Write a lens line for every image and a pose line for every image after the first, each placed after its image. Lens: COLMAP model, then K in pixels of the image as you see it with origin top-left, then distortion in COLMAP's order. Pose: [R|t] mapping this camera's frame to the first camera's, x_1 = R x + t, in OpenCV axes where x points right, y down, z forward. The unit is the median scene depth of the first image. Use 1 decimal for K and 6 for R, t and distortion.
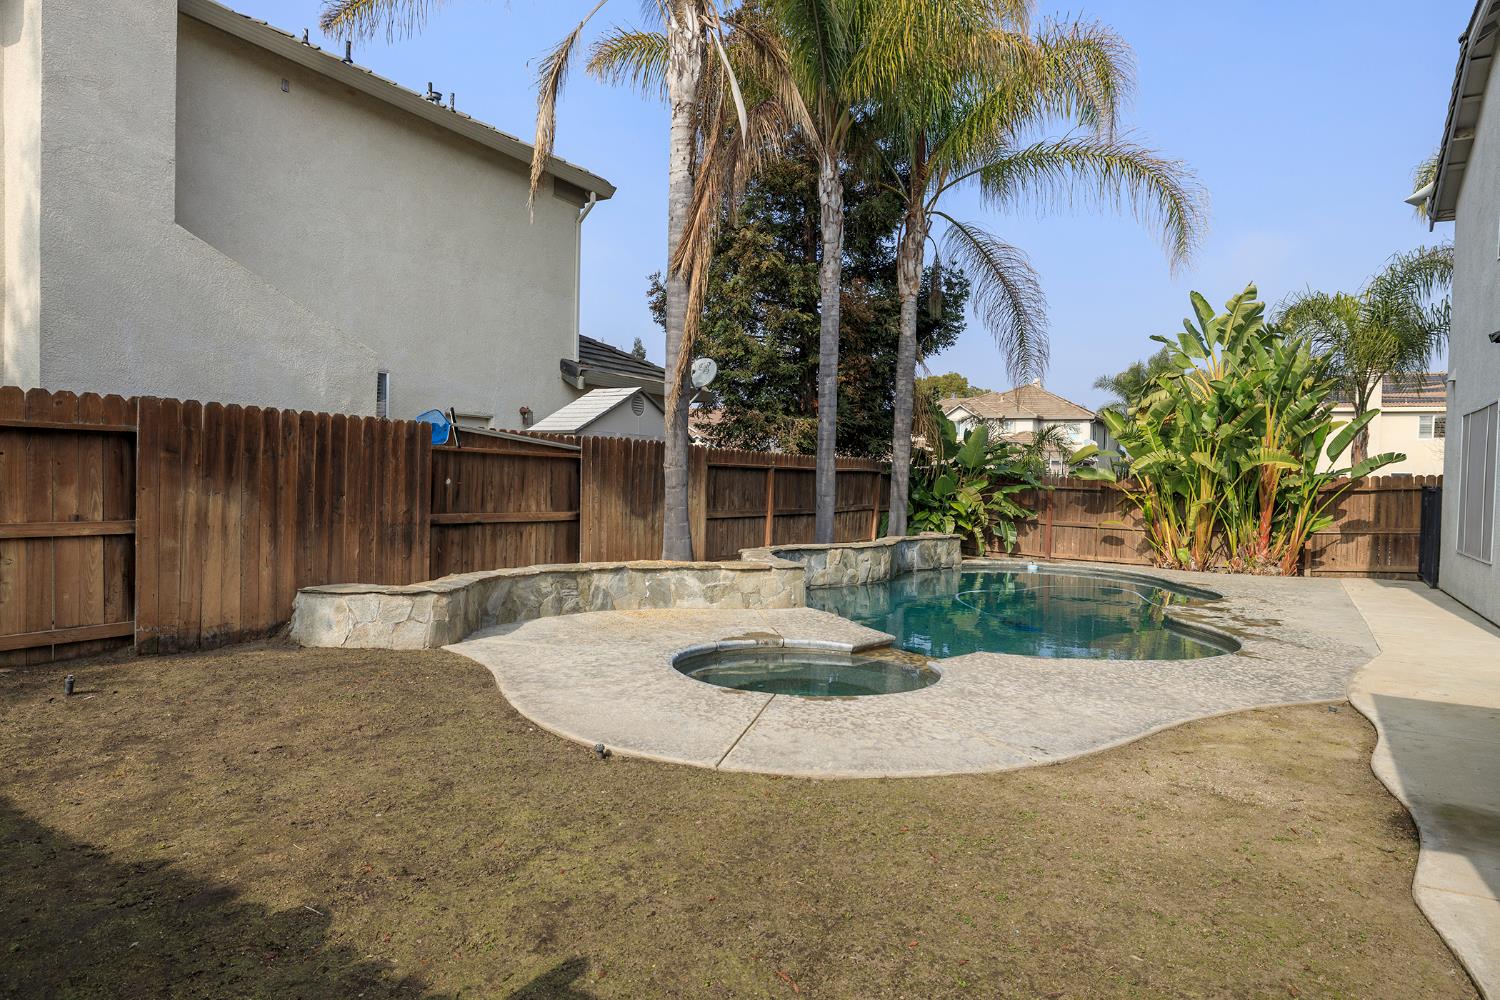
lens RADIAL K [[914.3, 0, 753.8], [0, 914.3, 503.4], [0, 0, 1]] dist [0.000902, -0.000438]
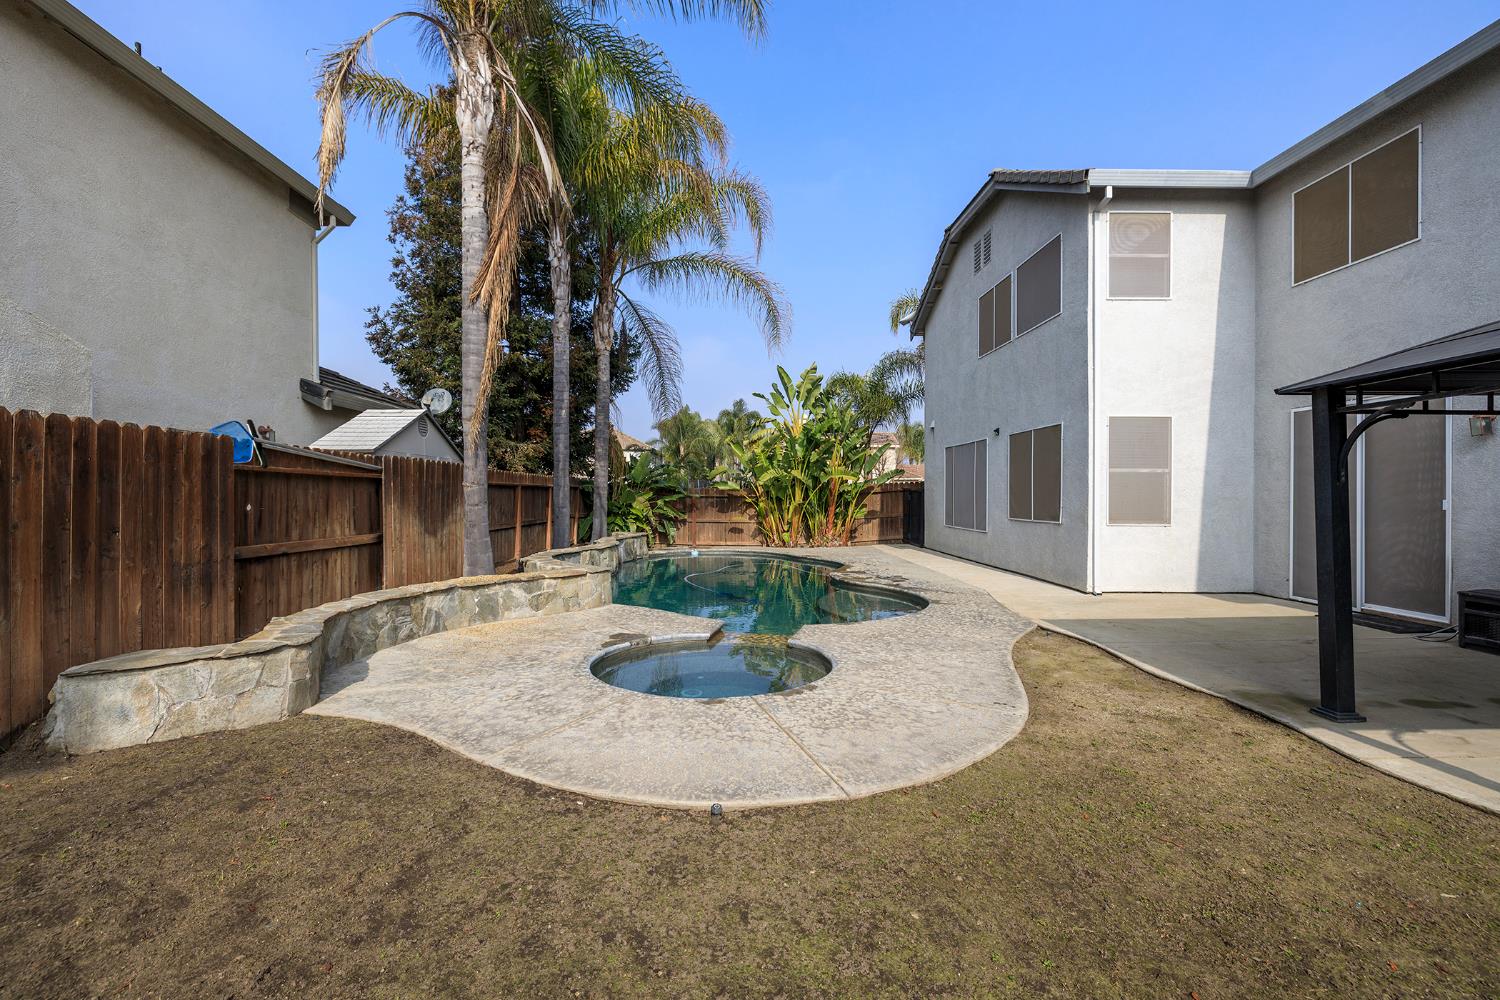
lens RADIAL K [[628.5, 0, 750.0], [0, 628.5, 500.0], [0, 0, 1]] dist [0.000526, 0.000016]
pose [[0.846974, -0.031431, 0.530704, -0.232212], [0.037953, 0.999279, -0.001388, -0.011594], [-0.530277, 0.021317, 0.847556, 0.245994]]
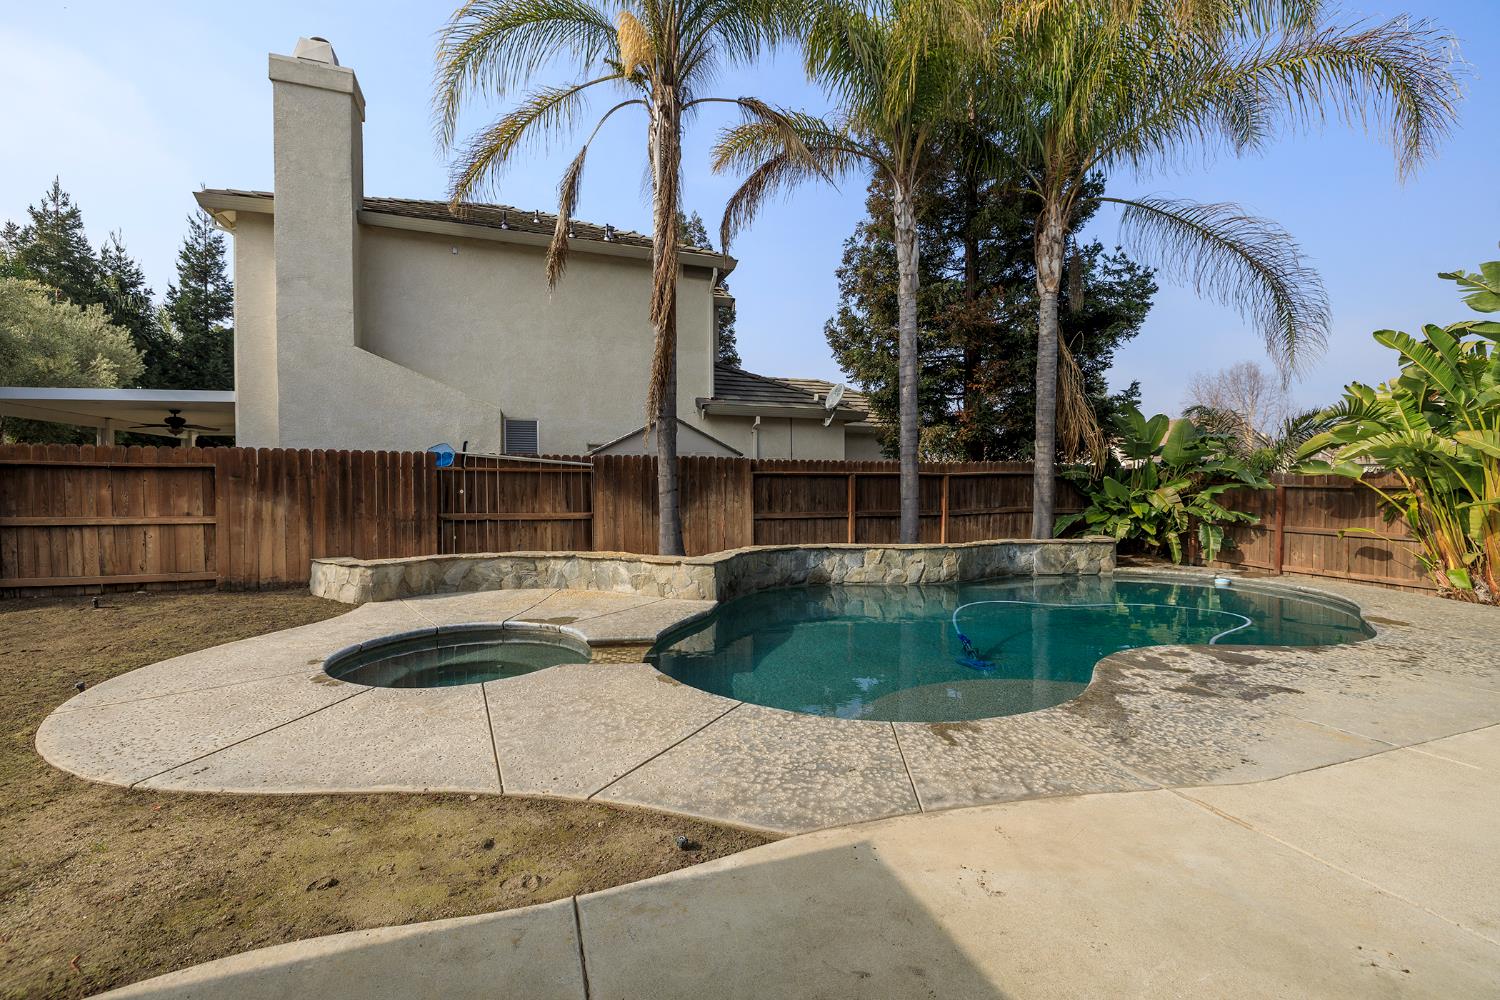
lens RADIAL K [[642.3, 0, 750.0], [0, 642.3, 500.0], [0, 0, 1]] dist [-0.001291, -0.000043]
pose [[0.768364, -0.008300, -0.639960, 0.631140], [0.001171, 0.999932, -0.011562, 0.002063], [0.640012, 0.008135, 0.768321, 0.468691]]
